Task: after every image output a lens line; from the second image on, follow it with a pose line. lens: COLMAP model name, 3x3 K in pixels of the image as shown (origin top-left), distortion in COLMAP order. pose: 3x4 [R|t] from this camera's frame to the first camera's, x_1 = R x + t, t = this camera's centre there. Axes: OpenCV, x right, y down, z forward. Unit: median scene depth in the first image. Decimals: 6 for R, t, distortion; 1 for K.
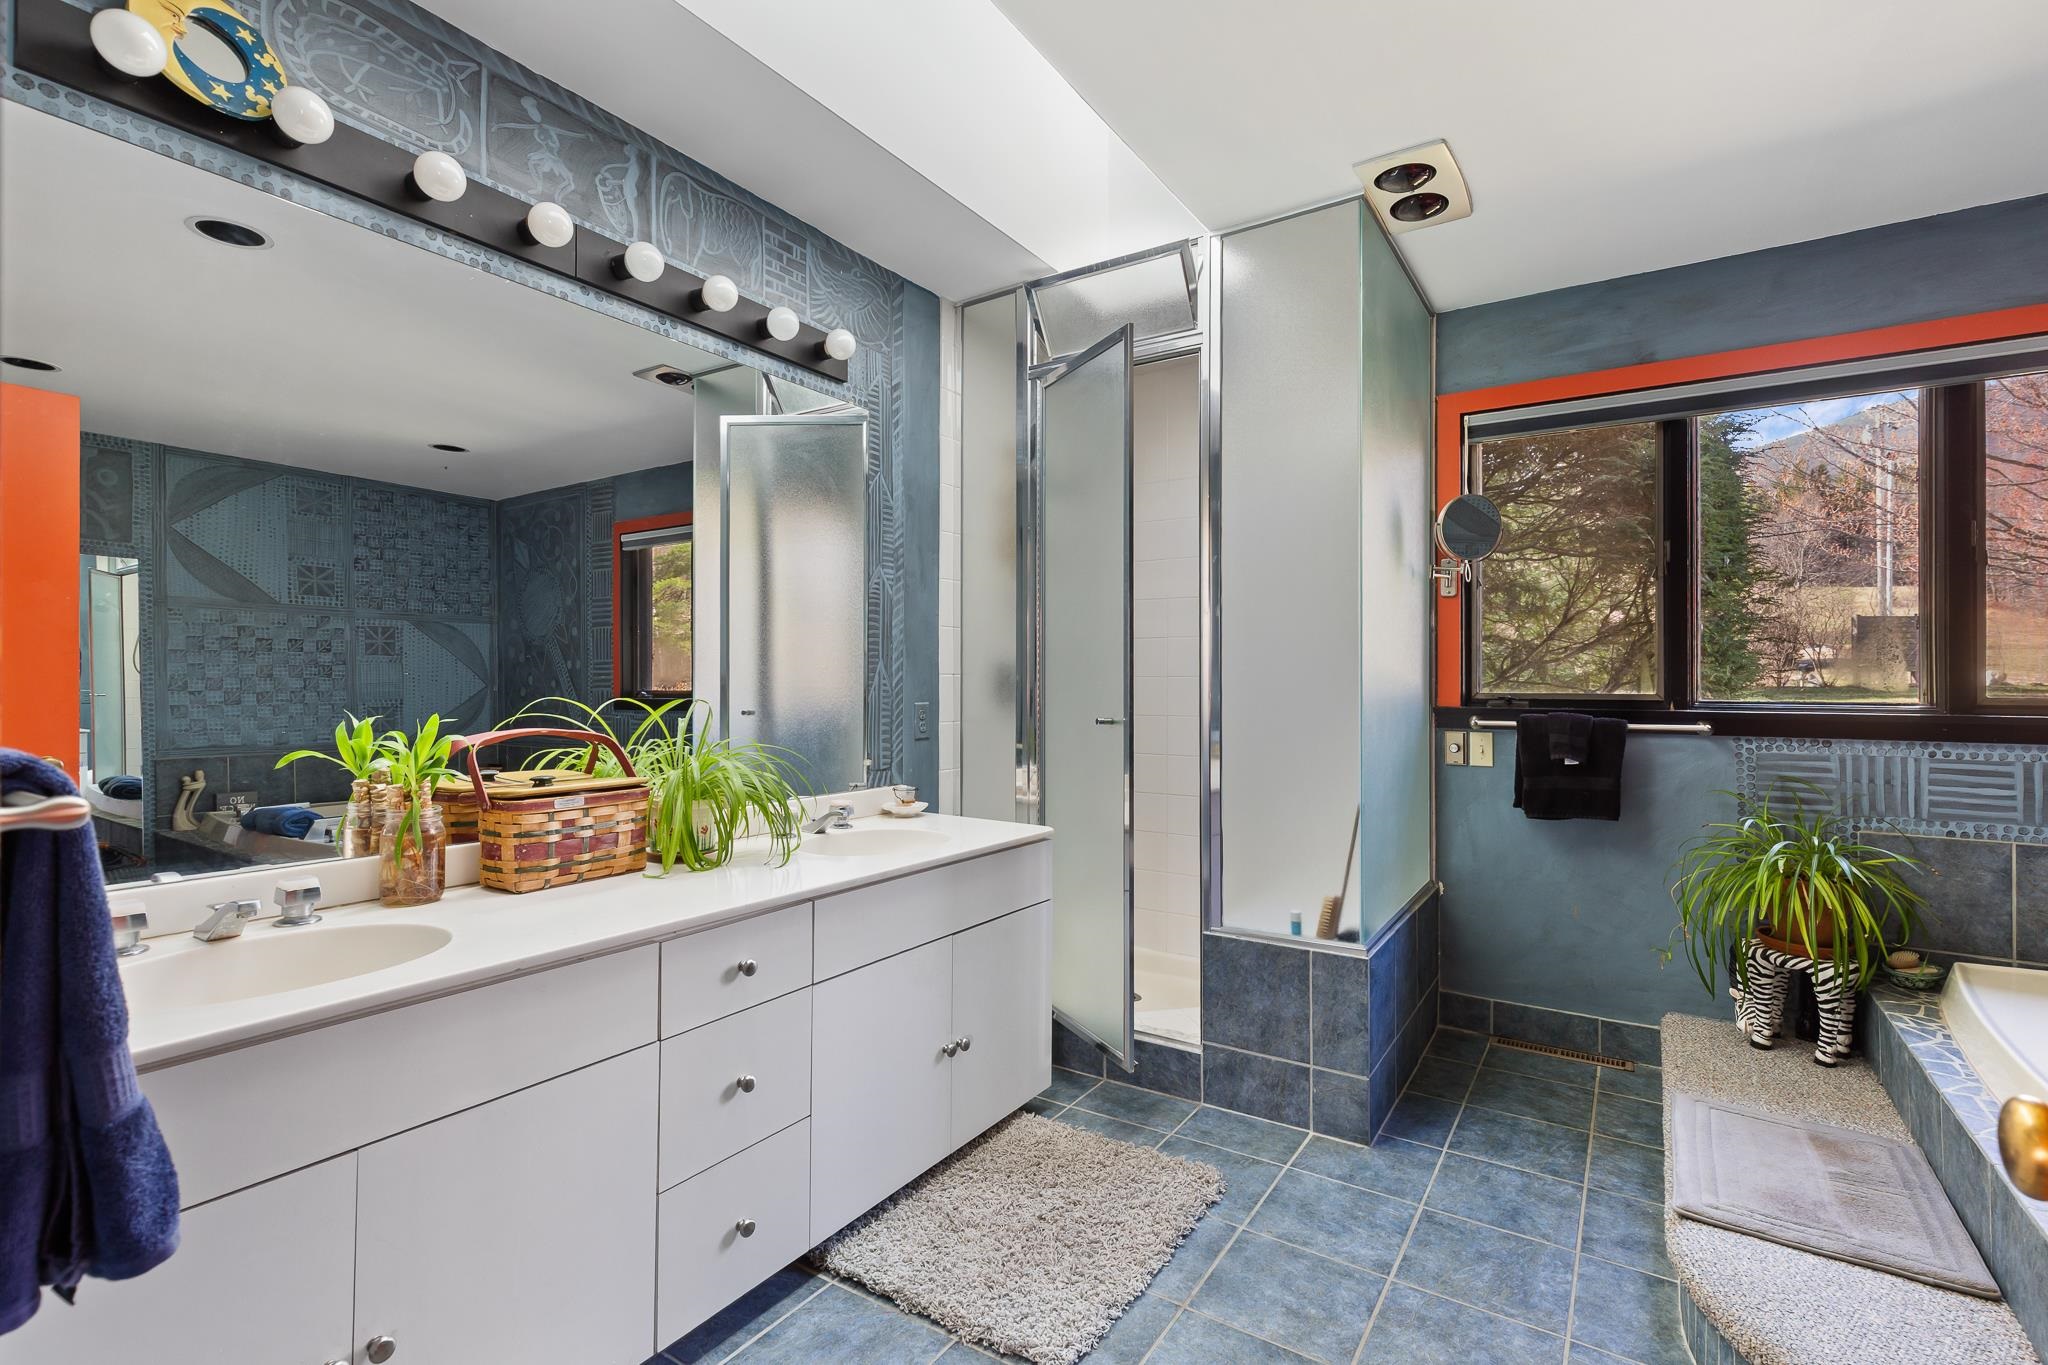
lens RADIAL K [[940.4, 0, 1024.6], [0, 940.4, 677.9], [0, 0, 1]] dist [0.009424, -0.000891]
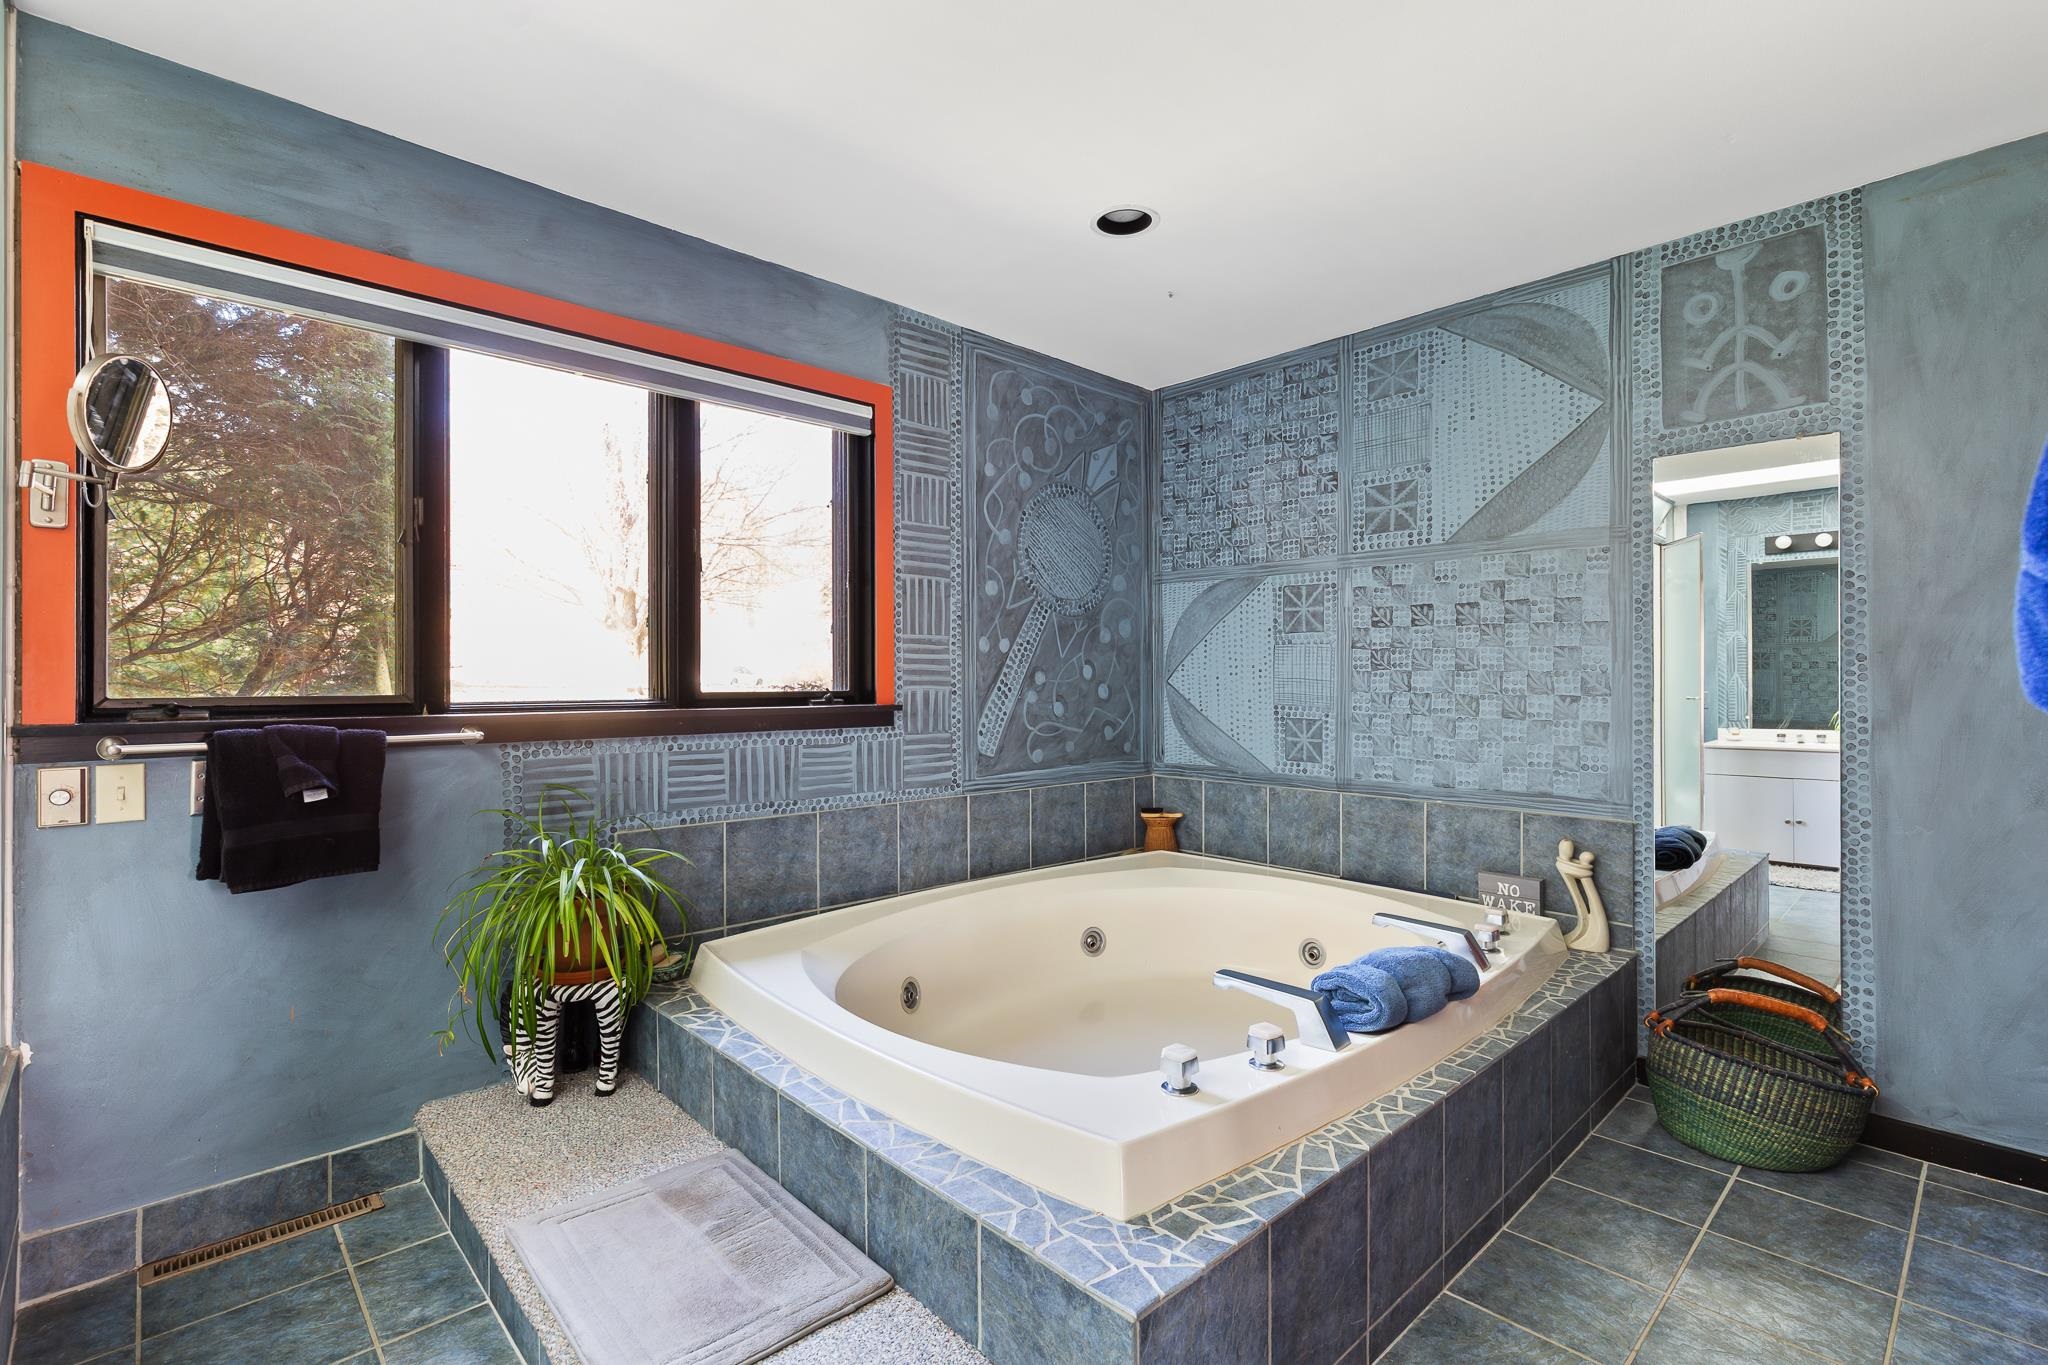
lens RADIAL K [[940.4, 0, 1032.7], [0, 940.4, 673.2], [0, 0, 1]] dist [0.009424, -0.000891]
pose [[0.235972, 0.003745, 0.971753, 0.048191], [0.000554, 0.999992, -0.003989, 0.003504], [-0.971760, 0.001480, 0.235968, 0.366652]]
